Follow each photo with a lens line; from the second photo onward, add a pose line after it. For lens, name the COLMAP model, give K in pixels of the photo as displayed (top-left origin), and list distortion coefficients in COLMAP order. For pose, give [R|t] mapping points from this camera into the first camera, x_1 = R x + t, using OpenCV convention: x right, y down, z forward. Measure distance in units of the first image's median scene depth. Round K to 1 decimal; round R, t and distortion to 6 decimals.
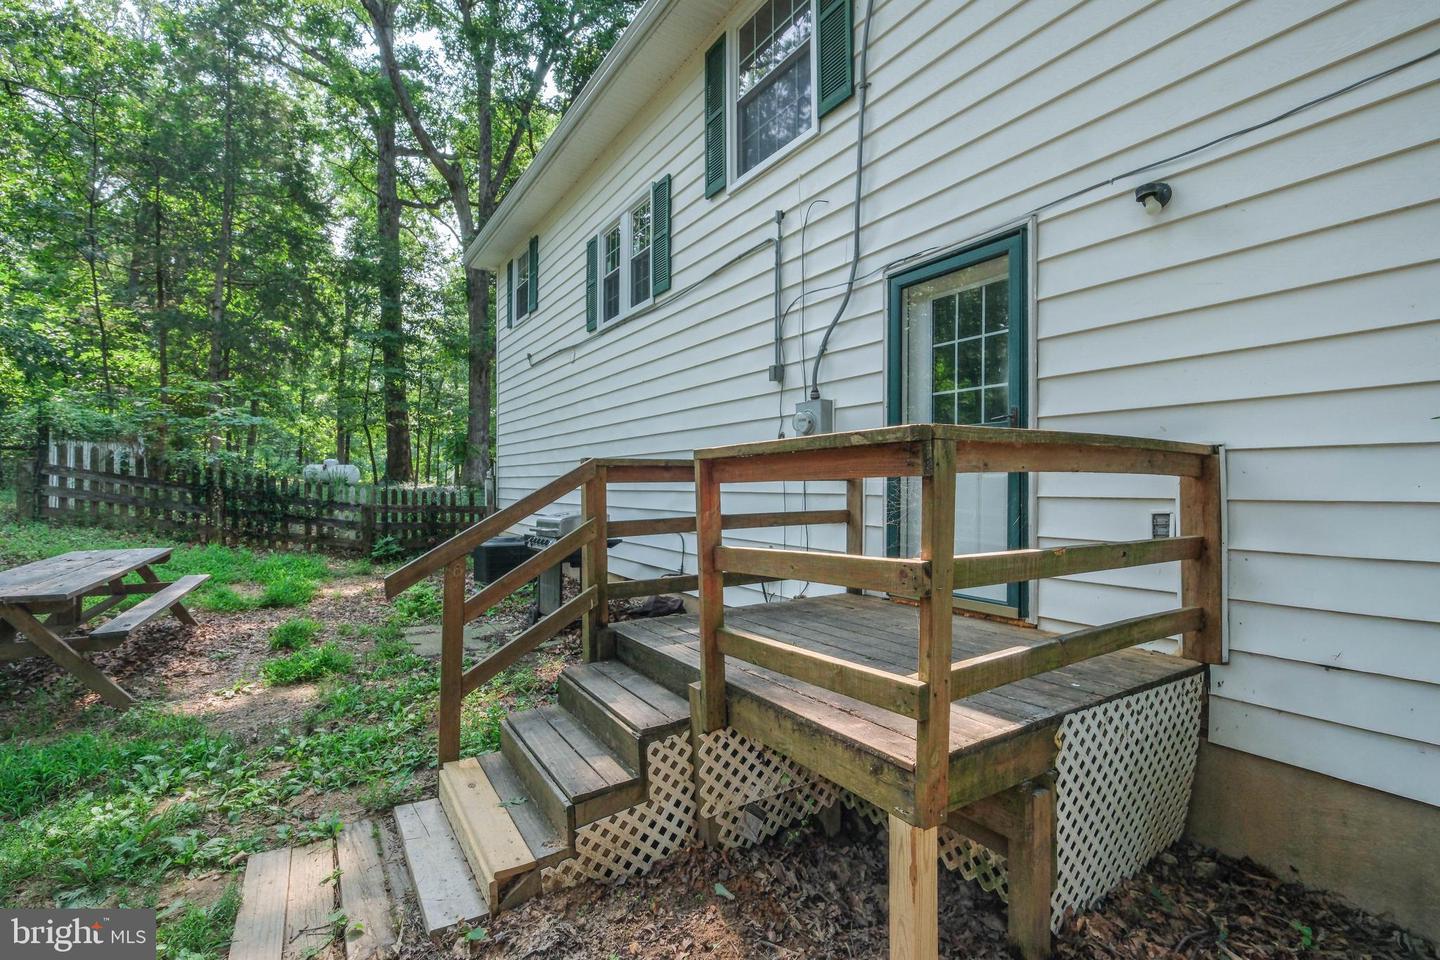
lens RADIAL K [[658.6, 0, 712.2], [0, 658.6, 482.1], [0, 0, 1]] dist [-0.016026, -0.000955]
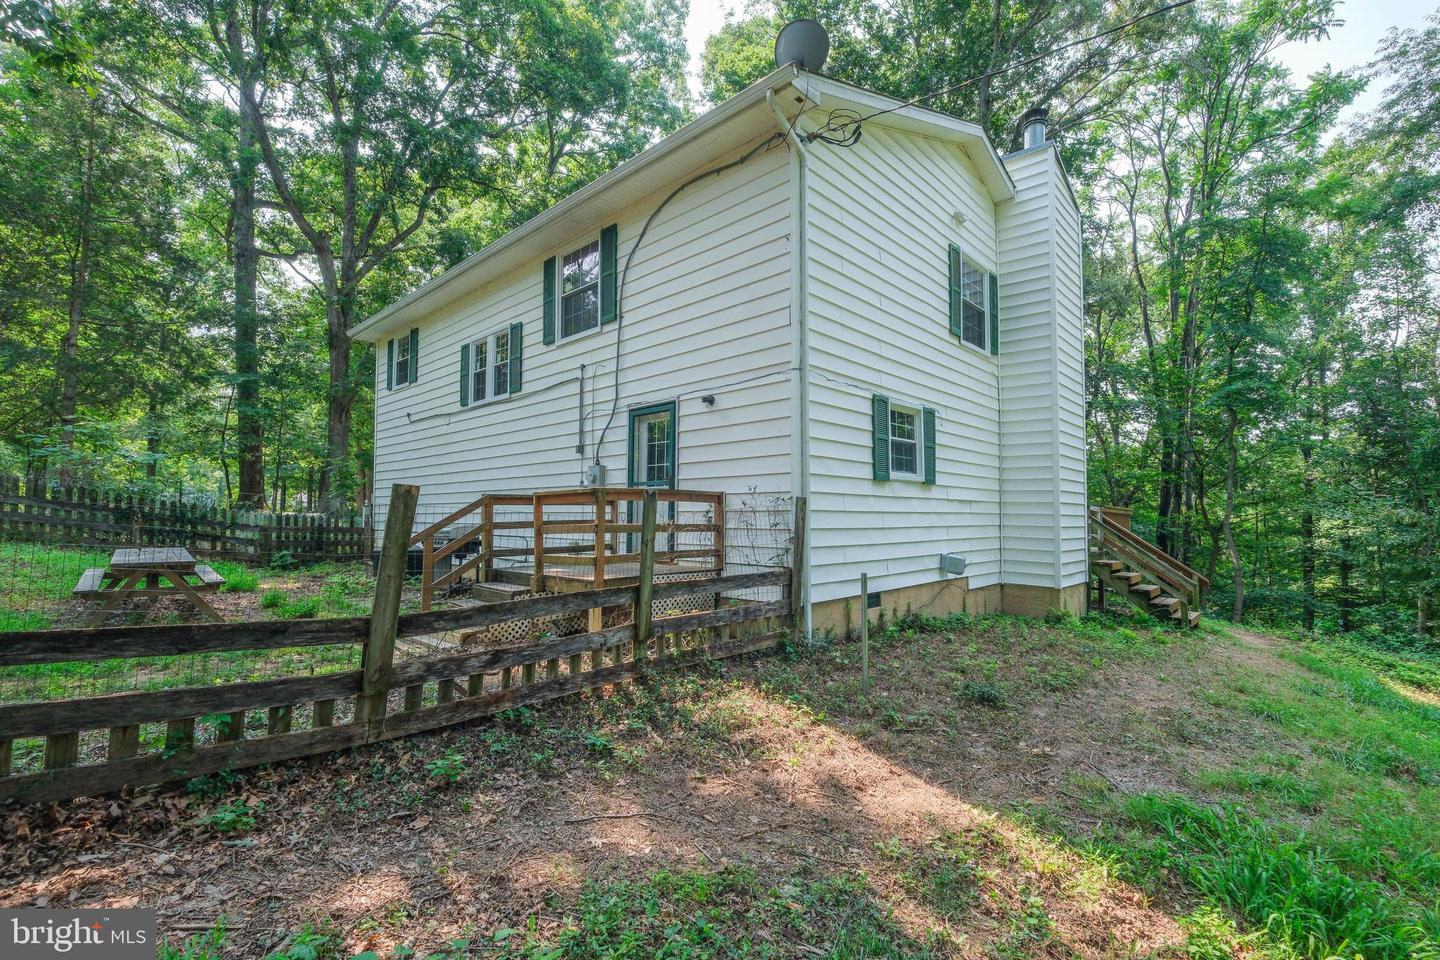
lens RADIAL K [[643.1, 0, 717.1], [0, 643.1, 485.2], [0, 0, 1]] dist [-0.004769, 0.000888]
pose [[0.969665, 0.011632, 0.244162, 0.025459], [-0.001168, 0.999076, -0.042958, 0.014227], [-0.244436, 0.041370, 0.968782, -0.733150]]
